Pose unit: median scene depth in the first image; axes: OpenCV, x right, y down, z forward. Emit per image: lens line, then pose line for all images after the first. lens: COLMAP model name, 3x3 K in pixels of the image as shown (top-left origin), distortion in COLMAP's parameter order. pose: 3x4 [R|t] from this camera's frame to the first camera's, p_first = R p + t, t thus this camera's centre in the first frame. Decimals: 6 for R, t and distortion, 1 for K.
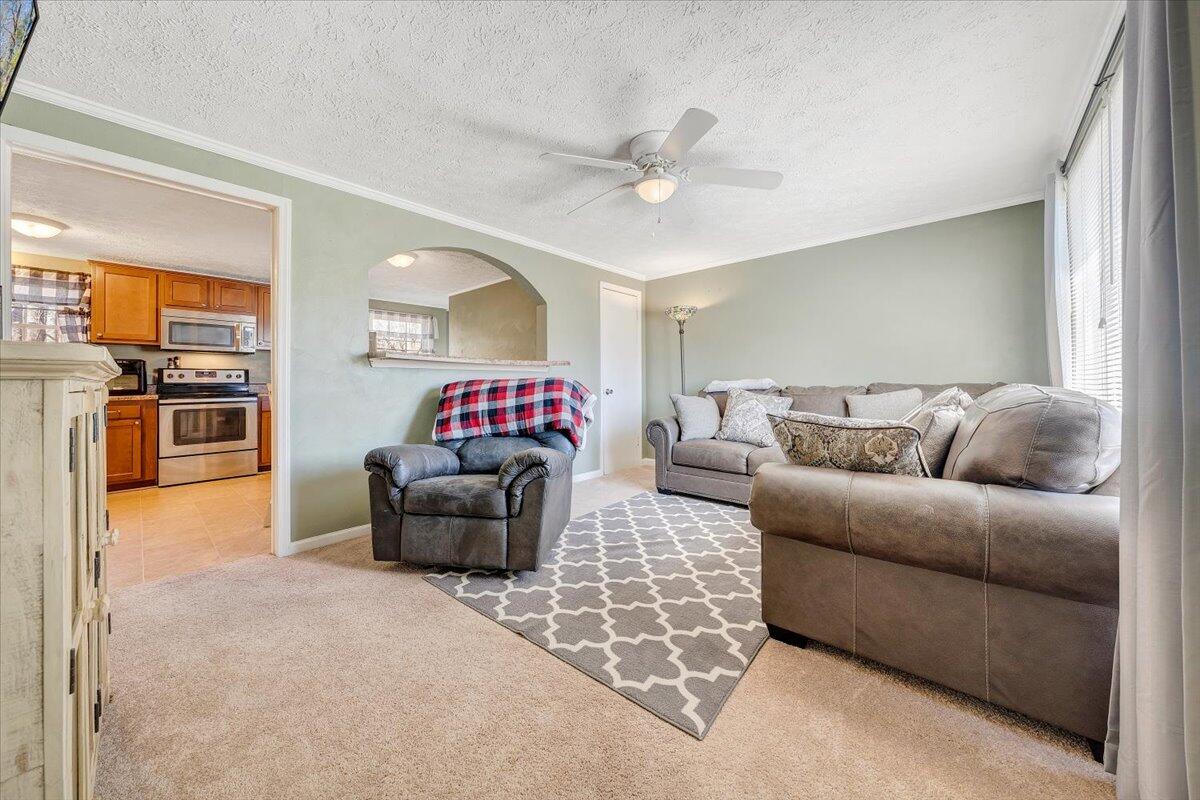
lens RADIAL K [[418.3, 0, 597.3], [0, 418.3, 379.9], [0, 0, 1]] dist [-0.000208, 0.000032]
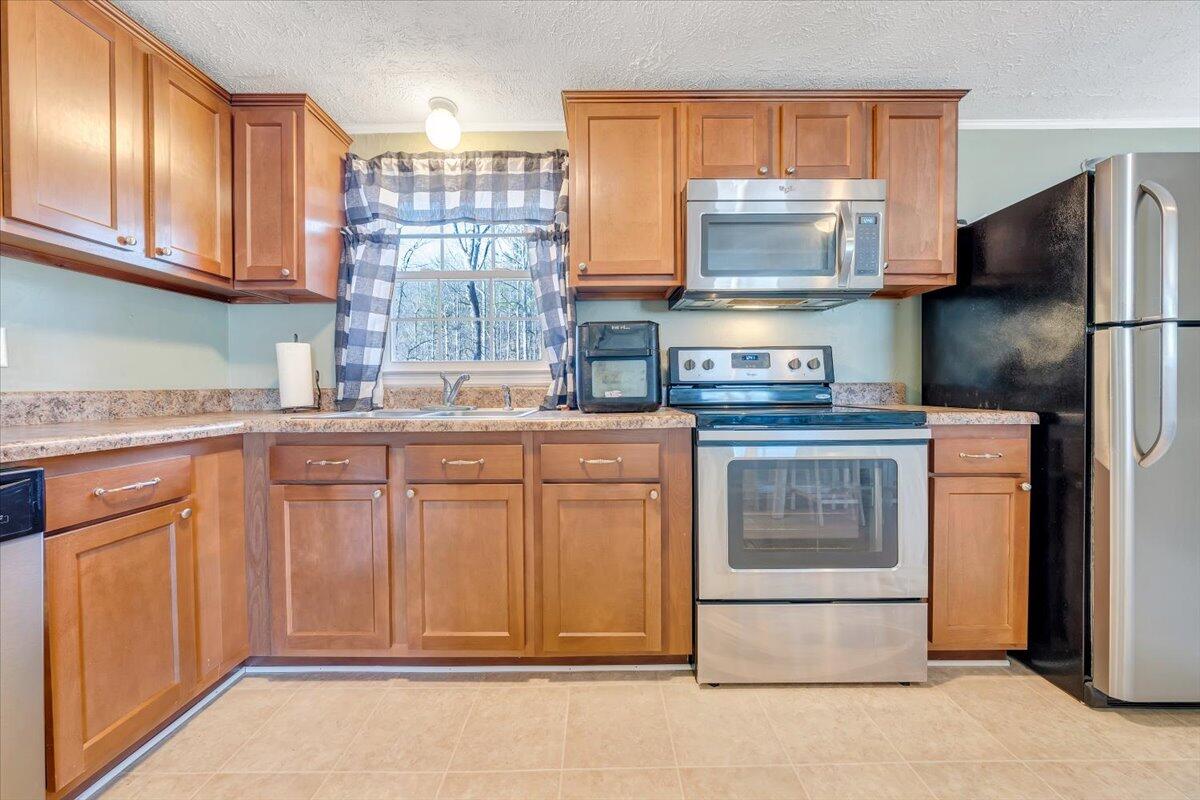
lens RADIAL K [[407.0, 0, 602.7], [0, 407.0, 389.2], [0, 0, 1]] dist [-0.002012, -0.000260]
pose [[0.683714, 0.002583, -0.729745, -0.837987], [0.007494, 0.999916, 0.010561, 0.010939], [0.729711, -0.012689, 0.683638, 0.700995]]
